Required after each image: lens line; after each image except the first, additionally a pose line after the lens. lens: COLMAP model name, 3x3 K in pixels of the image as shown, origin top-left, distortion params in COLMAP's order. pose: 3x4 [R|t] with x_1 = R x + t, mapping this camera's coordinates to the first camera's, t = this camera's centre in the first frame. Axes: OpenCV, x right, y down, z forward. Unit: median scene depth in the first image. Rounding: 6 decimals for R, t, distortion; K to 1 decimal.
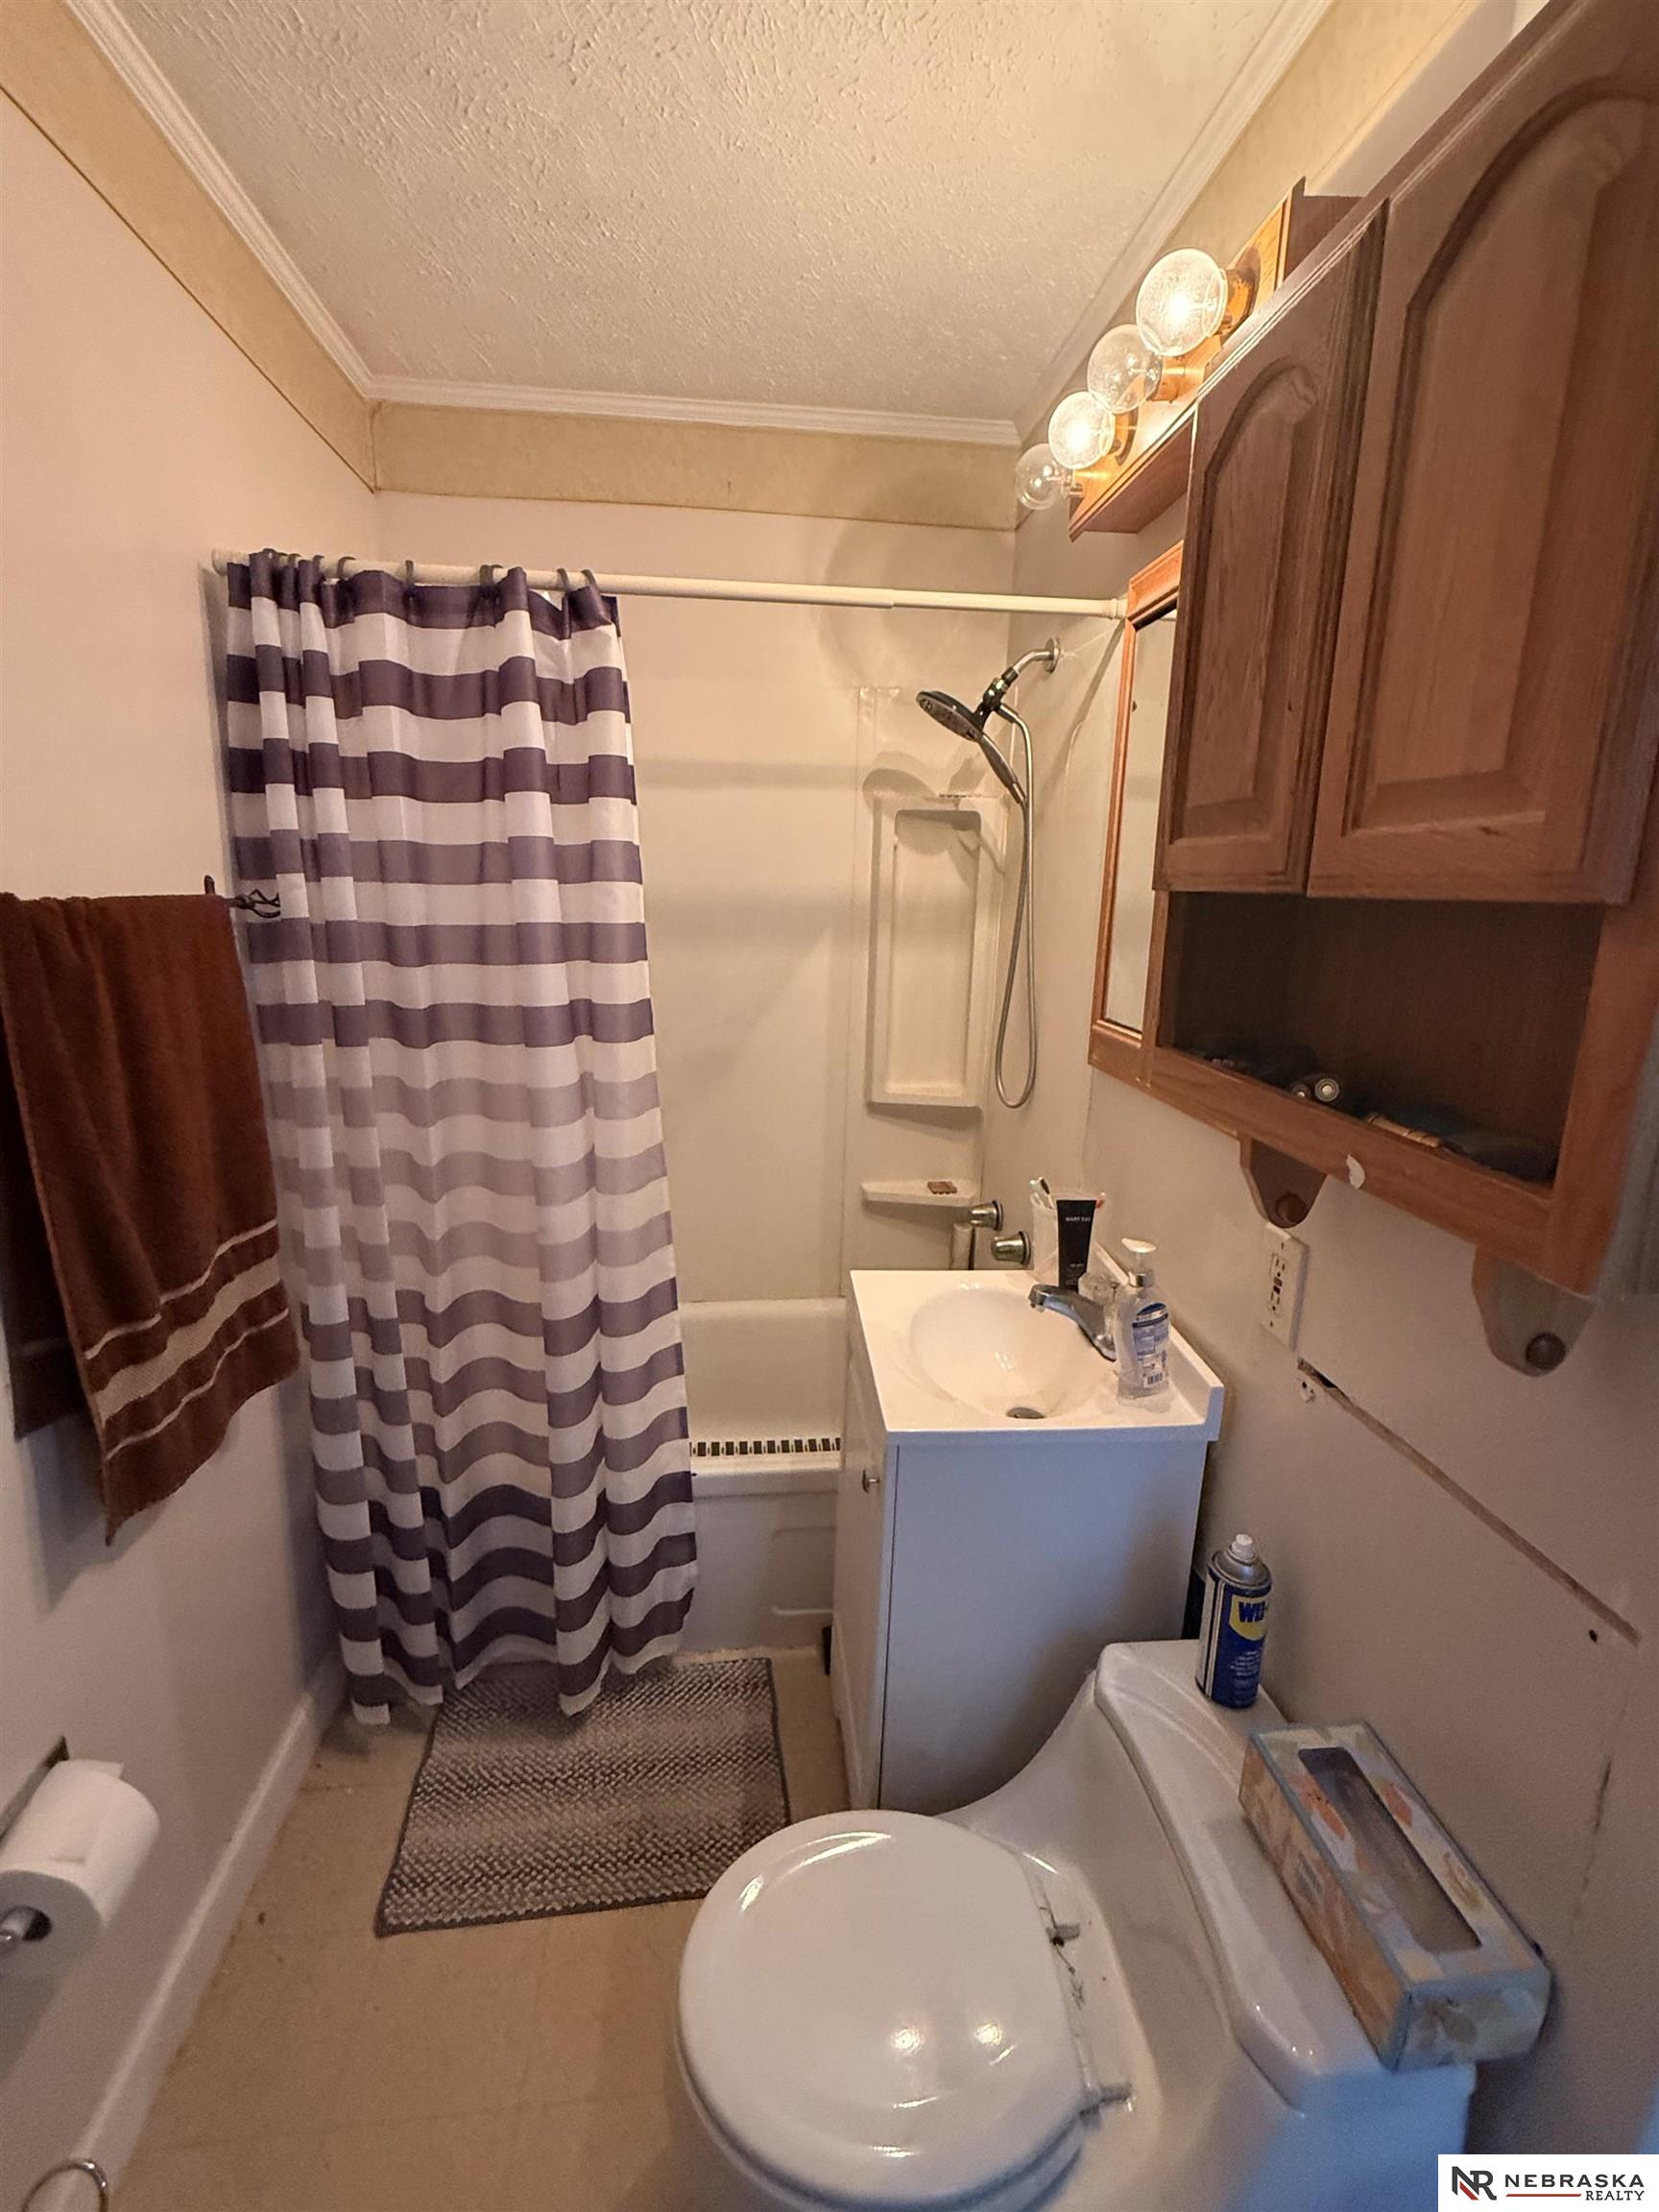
lens RADIAL K [[956.3, 0, 833.9], [0, 956.3, 1098.7], [0, 0, 1]] dist [0.001567, -0.000136]
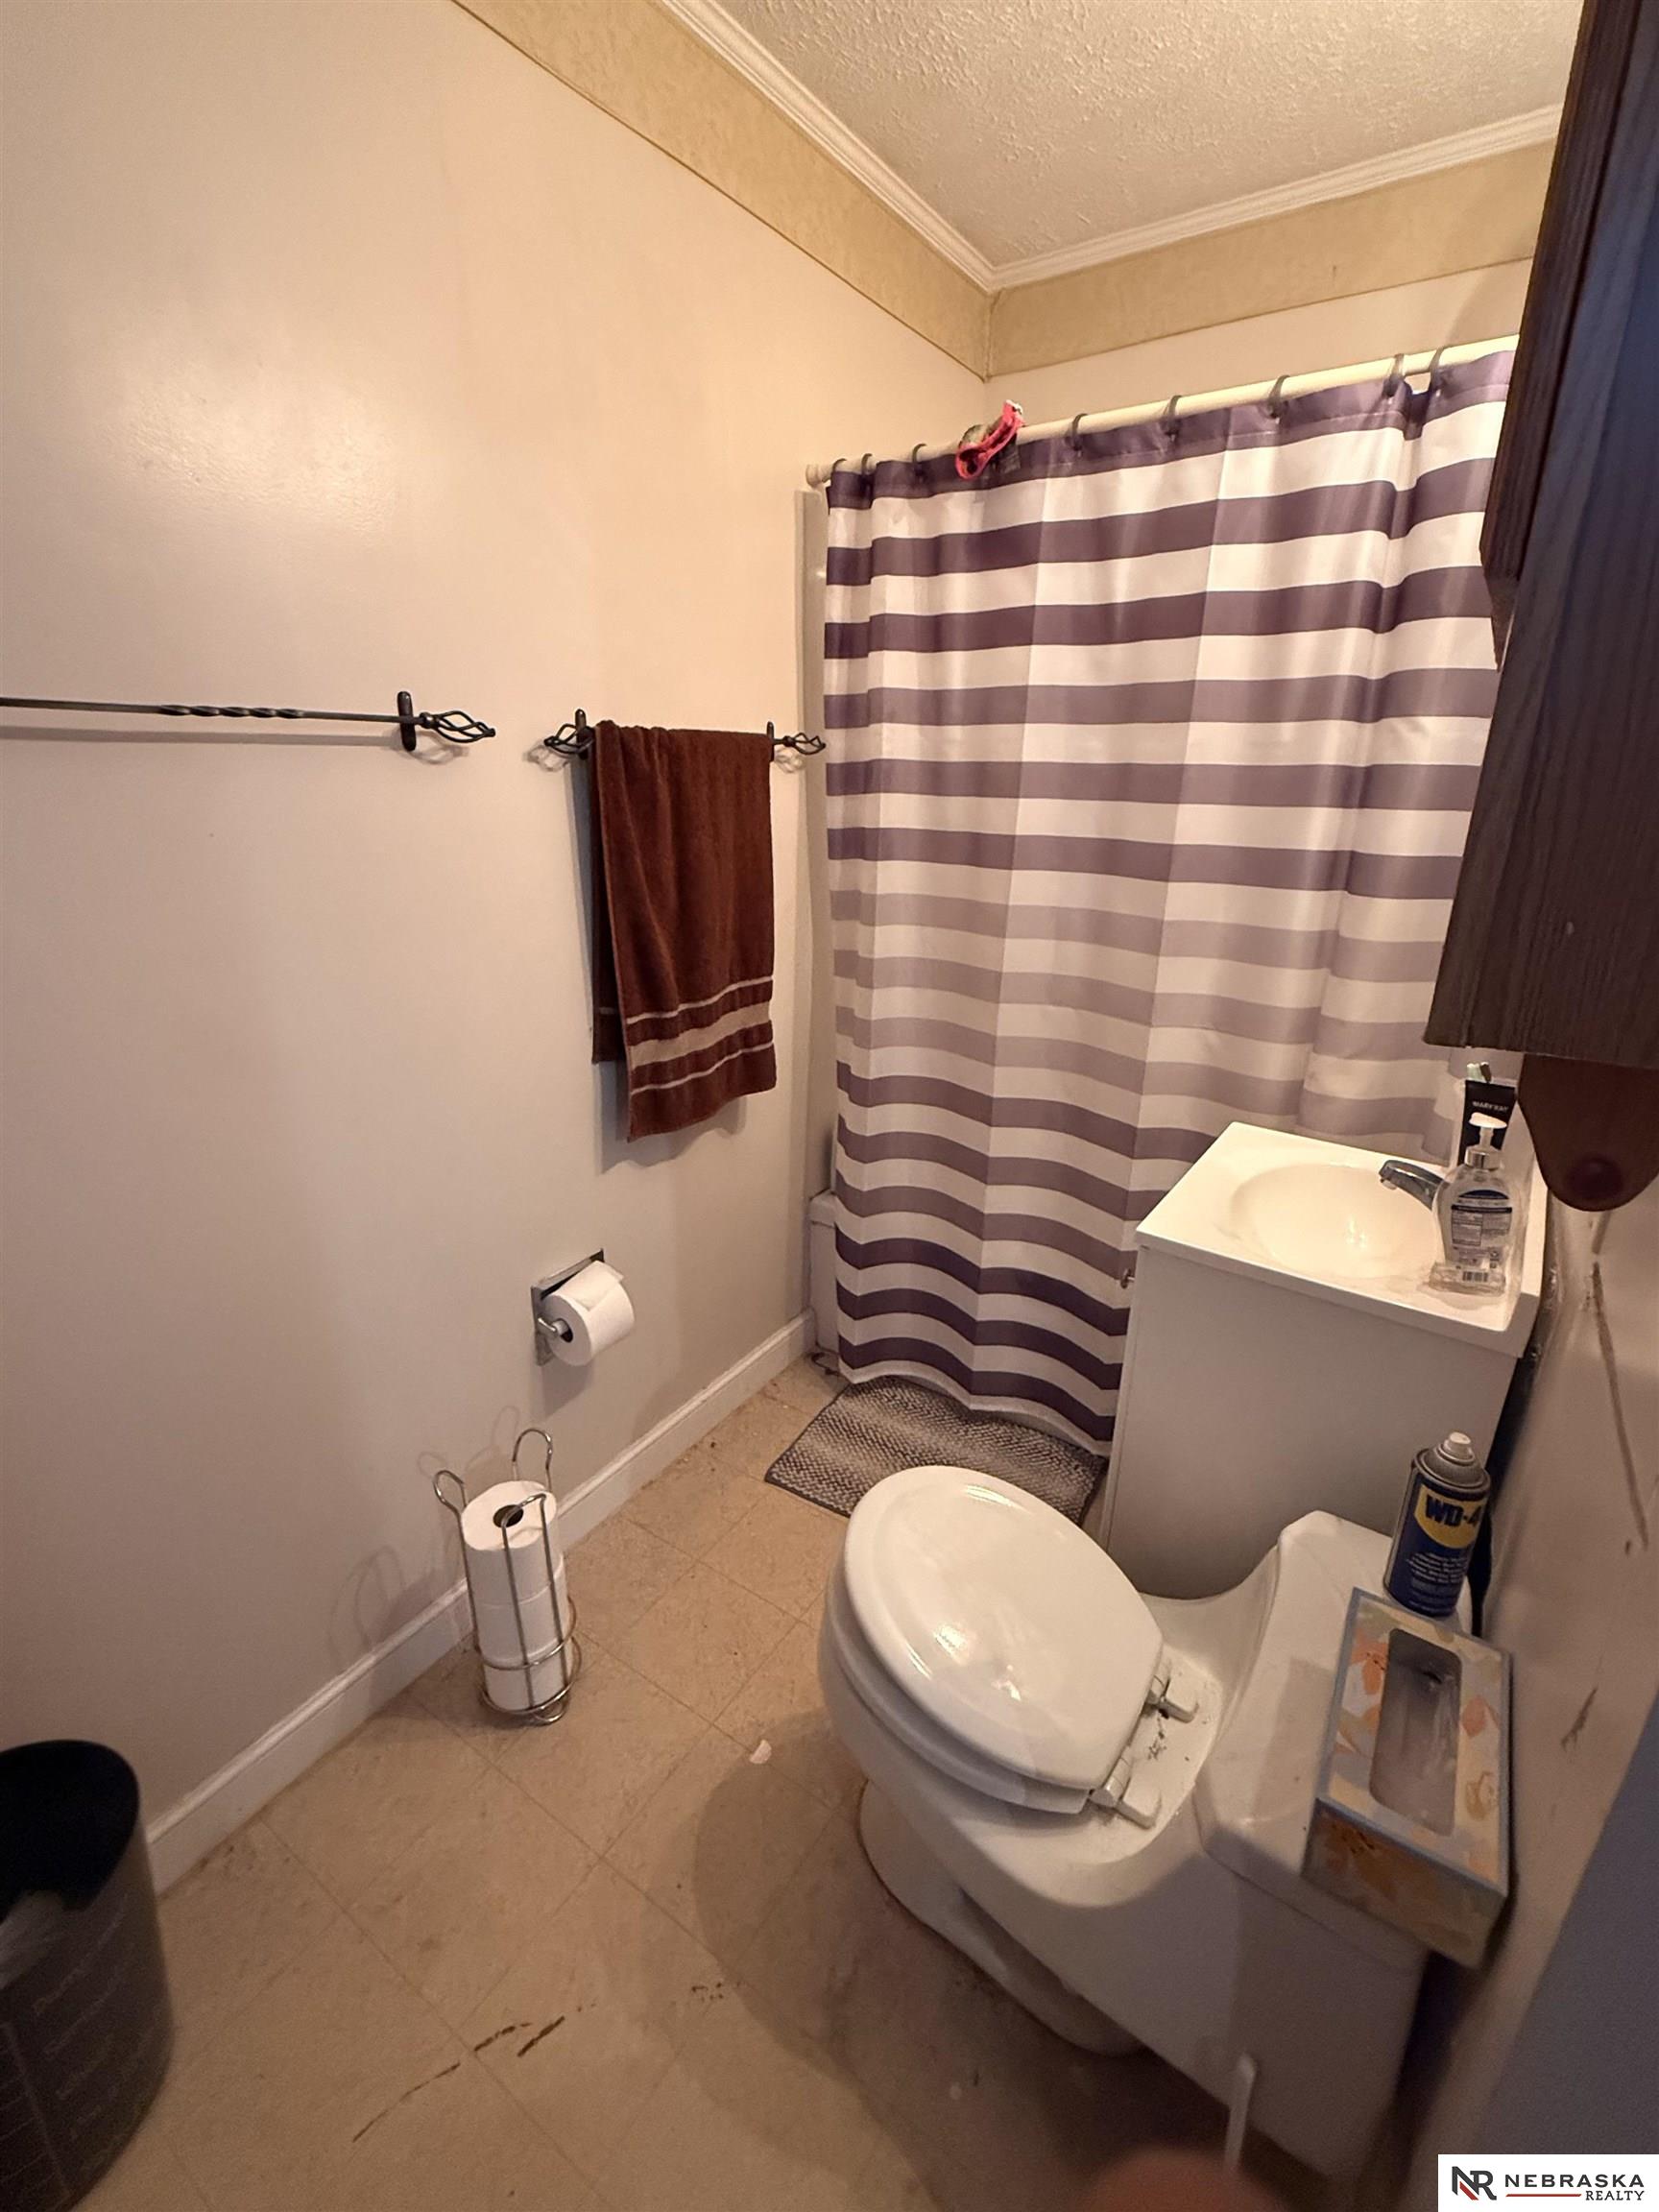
lens RADIAL K [[956.3, 0, 833.9], [0, 956.3, 1098.7], [0, 0, 1]] dist [0.001567, -0.000136]
pose [[0.767217, 0.198927, -0.609759, 0.406060], [-0.136086, 0.979529, 0.148333, 0.090376], [0.626785, -0.030824, 0.778582, -0.032310]]
